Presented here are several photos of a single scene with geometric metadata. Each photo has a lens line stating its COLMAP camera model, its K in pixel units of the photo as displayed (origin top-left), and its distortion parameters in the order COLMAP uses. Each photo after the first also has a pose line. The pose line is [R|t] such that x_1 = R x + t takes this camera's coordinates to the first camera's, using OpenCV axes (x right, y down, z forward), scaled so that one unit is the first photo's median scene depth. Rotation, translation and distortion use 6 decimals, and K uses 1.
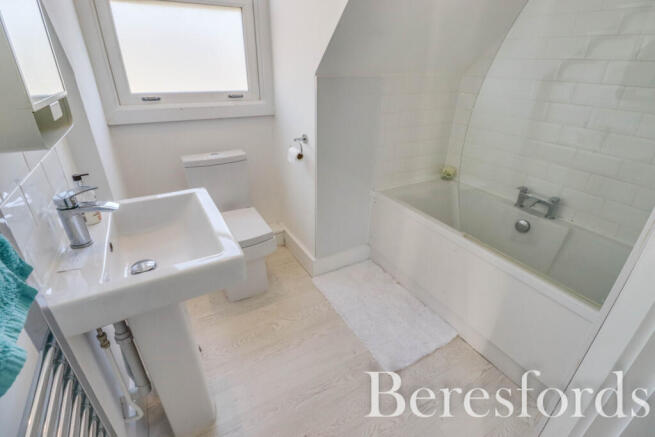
lens RADIAL K [[311.5, 0, 327.5], [0, 311.5, 218.5], [0, 0, 1]] dist [-0.002162, -0.000414]
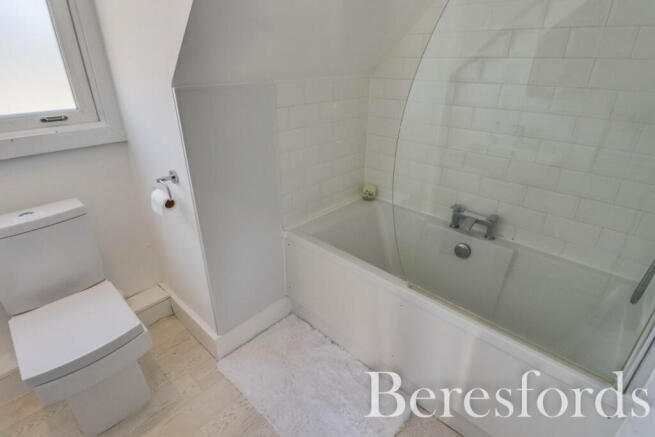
lens RADIAL K [[317.8, 0, 325.6], [0, 317.8, 209.8], [0, 0, 1]] dist [-0.011113, -0.000198]
pose [[0.954391, -0.138361, 0.264563, 0.047188], [0.143821, 0.989603, -0.001282, -0.125816], [-0.261635, 0.039273, 0.964368, 0.229023]]
